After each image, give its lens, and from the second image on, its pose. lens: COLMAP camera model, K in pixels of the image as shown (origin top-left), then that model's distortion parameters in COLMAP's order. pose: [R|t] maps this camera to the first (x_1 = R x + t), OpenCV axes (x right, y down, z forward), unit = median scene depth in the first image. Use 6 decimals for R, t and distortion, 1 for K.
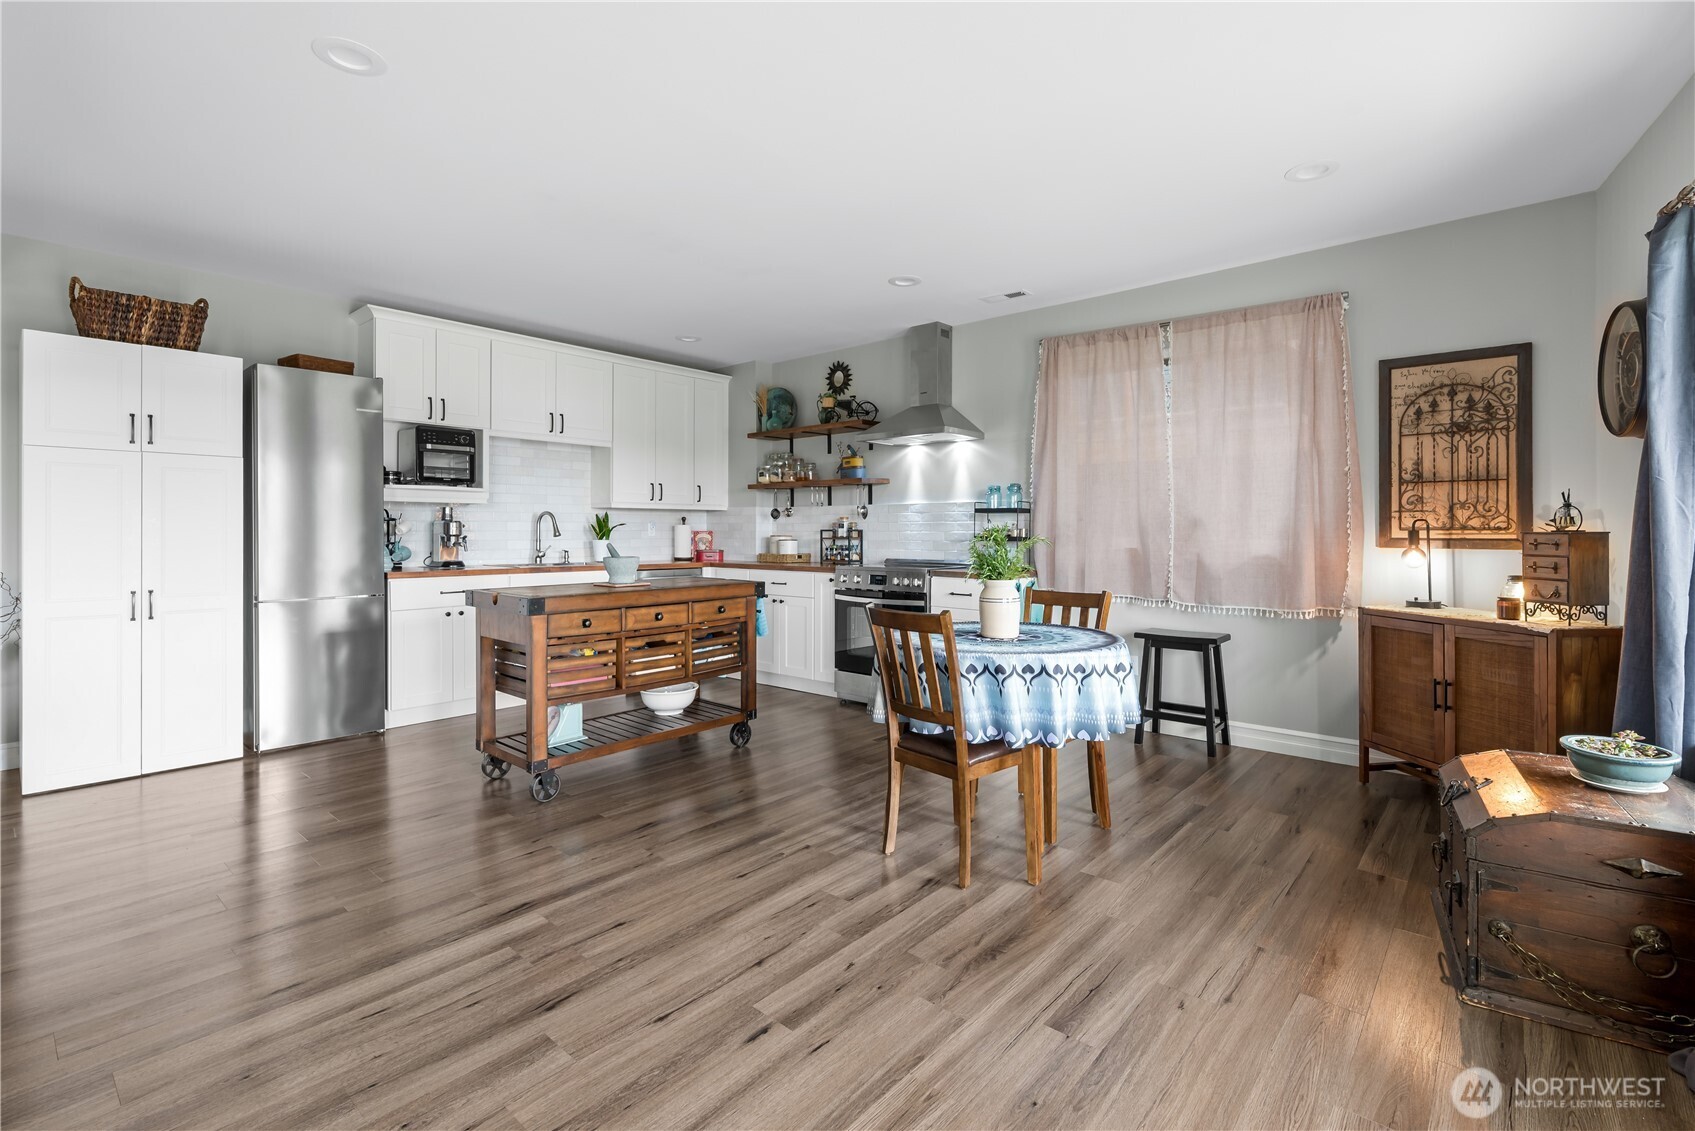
lens RADIAL K [[762.6, 0, 856.4], [0, 762.6, 530.2], [0, 0, 1]] dist [0.000139, -0.000174]
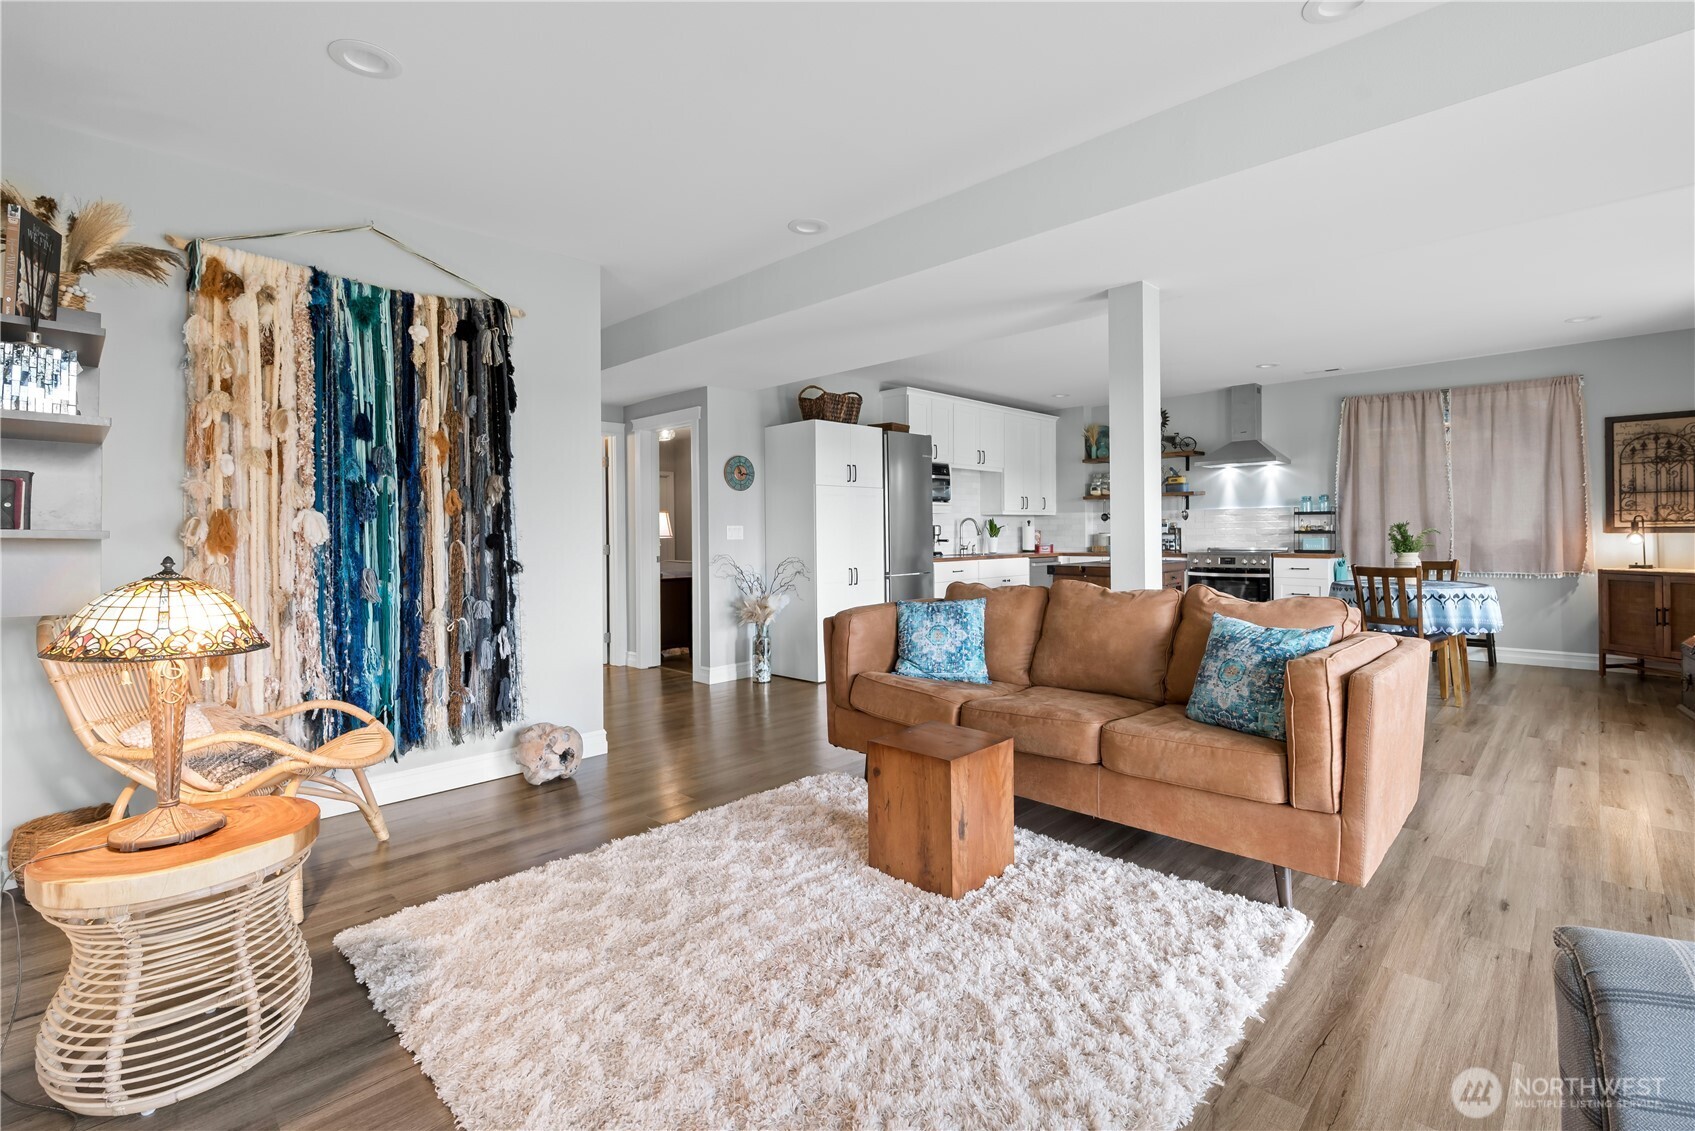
lens RADIAL K [[767.0, 0, 861.3], [0, 767.0, 533.8], [0, 0, 1]] dist [-0.000640, 0.000167]
pose [[0.998742, -0.013424, -0.048319, -0.767843], [0.013547, 0.999906, 0.002235, -0.000962], [0.048284, -0.002886, 0.998829, -0.660280]]
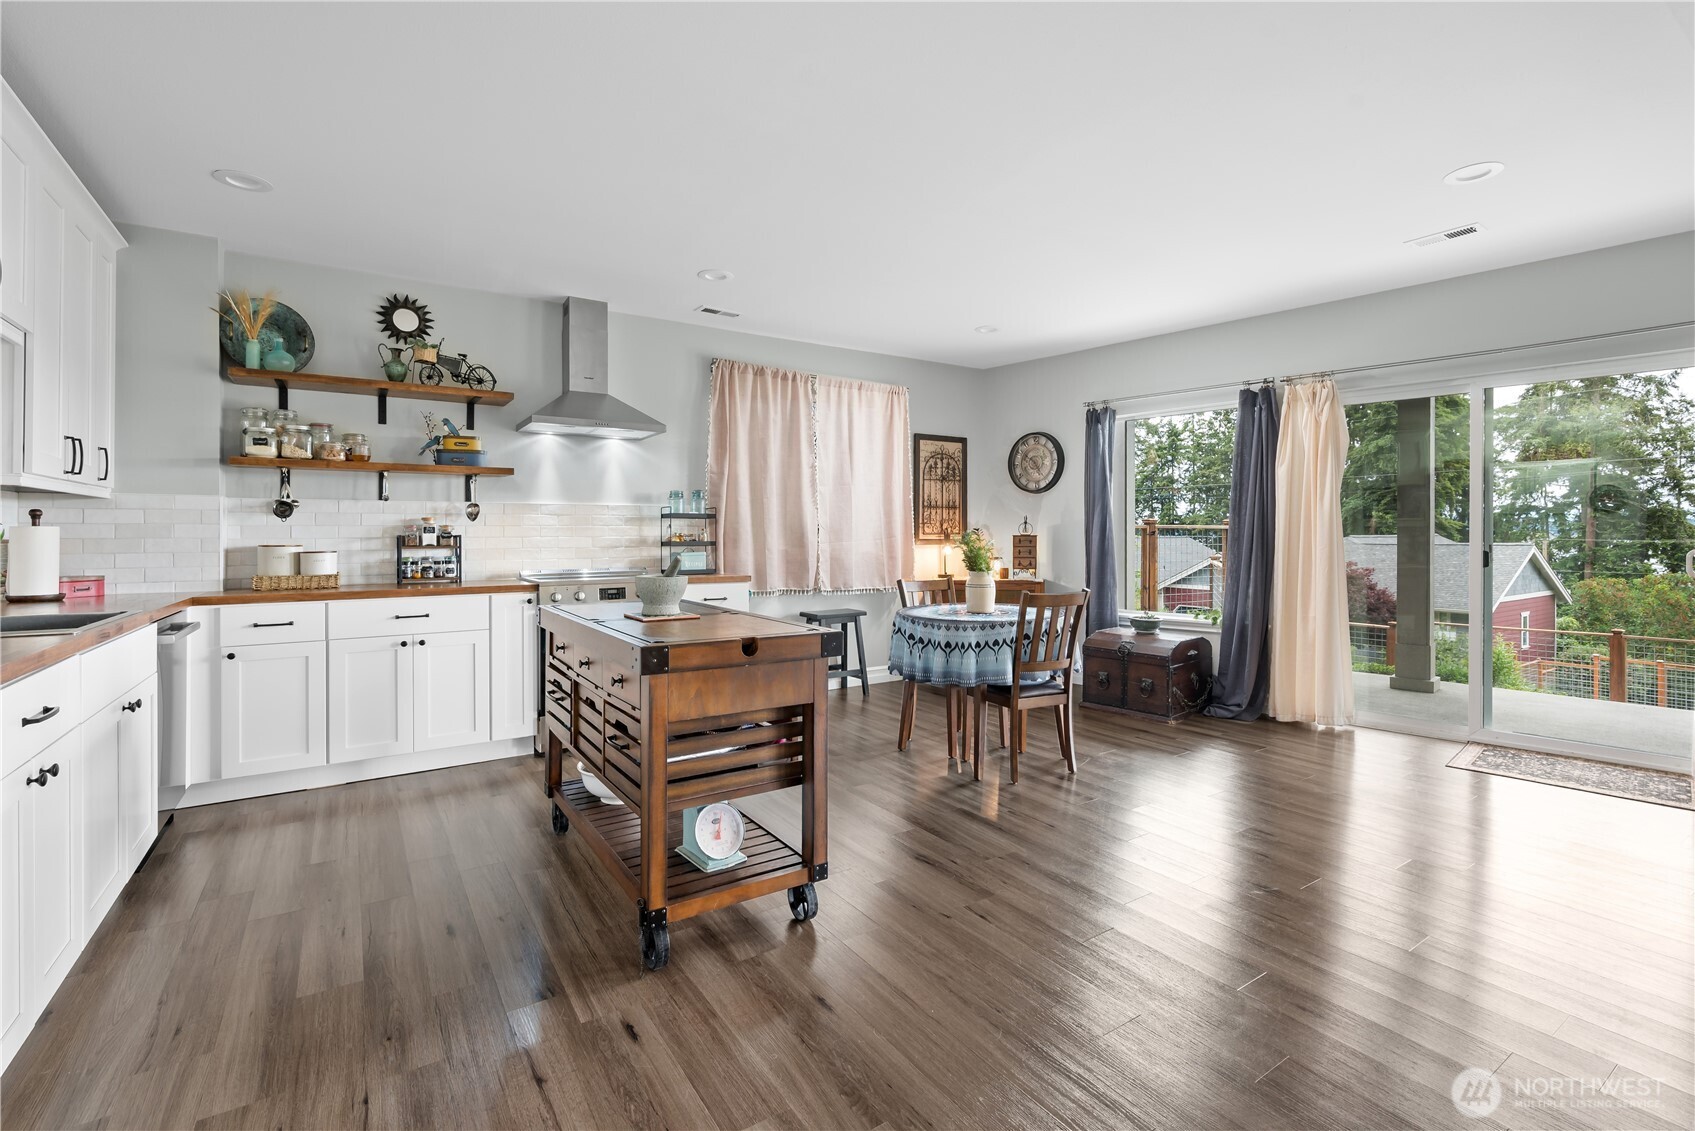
lens RADIAL K [[762.6, 0, 856.4], [0, 762.6, 530.2], [0, 0, 1]] dist [0.000139, -0.000174]
pose [[0.272238, 0.007146, 0.962204, -0.900150], [0.003598, 0.999958, -0.008444, 0.003020], [-0.962223, 0.005761, 0.272200, 0.635616]]
